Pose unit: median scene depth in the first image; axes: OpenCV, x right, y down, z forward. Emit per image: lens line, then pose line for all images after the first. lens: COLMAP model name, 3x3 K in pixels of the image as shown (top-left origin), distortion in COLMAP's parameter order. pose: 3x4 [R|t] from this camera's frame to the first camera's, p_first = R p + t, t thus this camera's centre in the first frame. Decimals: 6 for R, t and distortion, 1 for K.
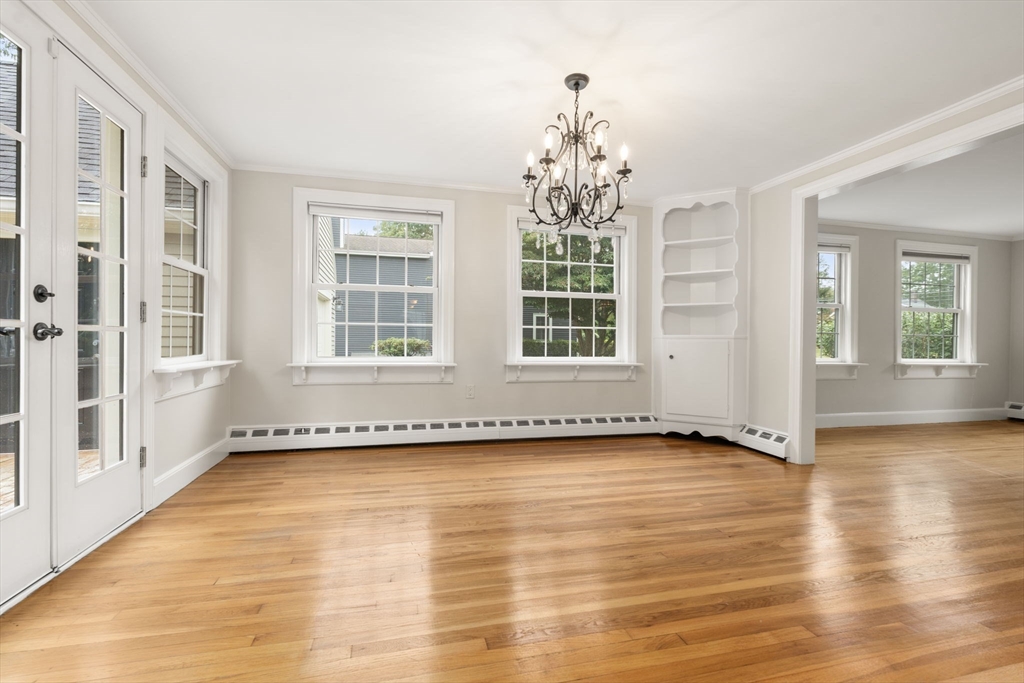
lens RADIAL K [[451.0, 0, 506.1], [0, 451.0, 340.5], [0, 0, 1]] dist [0.000833, 0.001016]
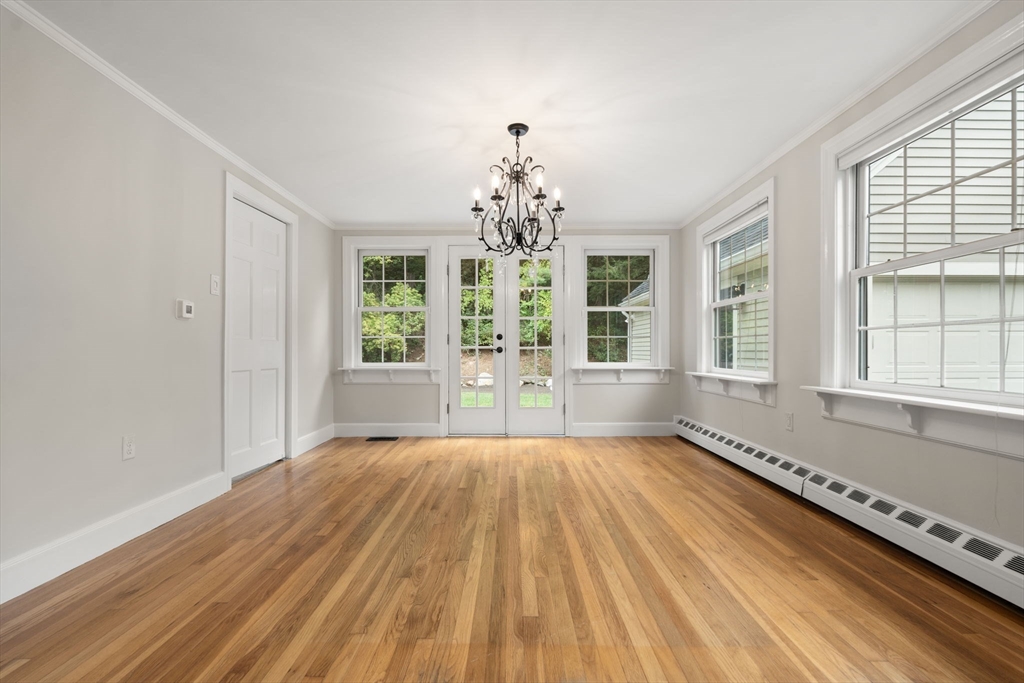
lens RADIAL K [[451.0, 0, 519.1], [0, 451.0, 345.4], [0, 0, 1]] dist [0.000833, 0.001016]
pose [[-0.220102, -0.021582, -0.975238, 1.090499], [-0.000600, 0.999758, -0.021989, 0.009848], [0.975477, -0.004254, -0.220062, 1.070980]]
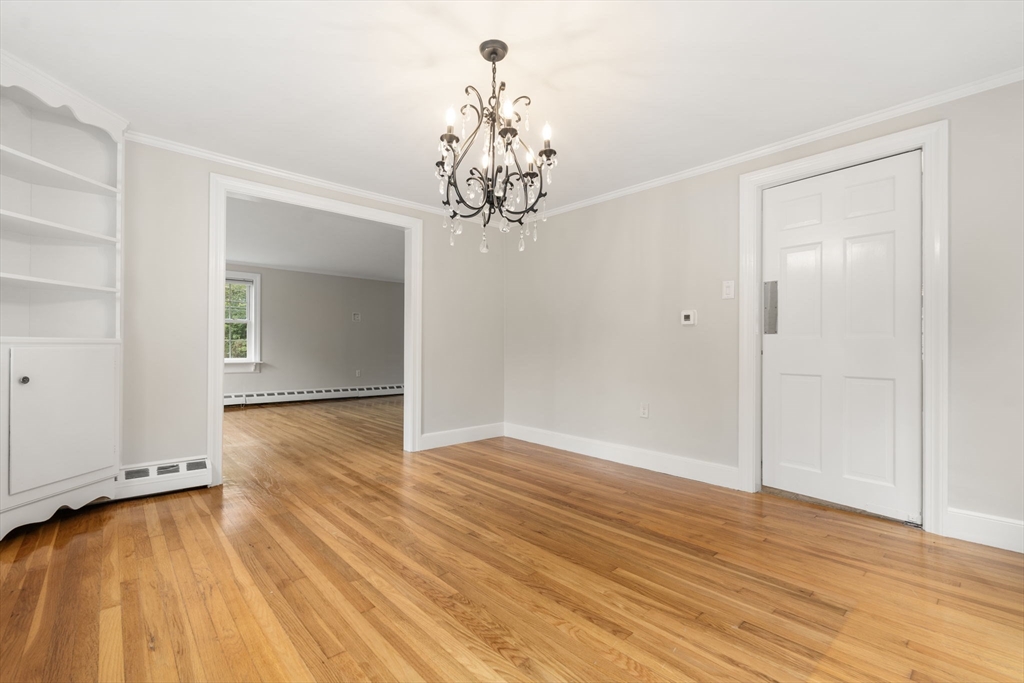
lens RADIAL K [[451.0, 0, 508.7], [0, 451.0, 344.1], [0, 0, 1]] dist [0.000833, 0.001016]
pose [[-0.470692, -0.004821, 0.882284, -0.524918], [-0.008025, 0.999967, 0.001183, -0.013988], [-0.882261, -0.006524, -0.470715, 1.168469]]
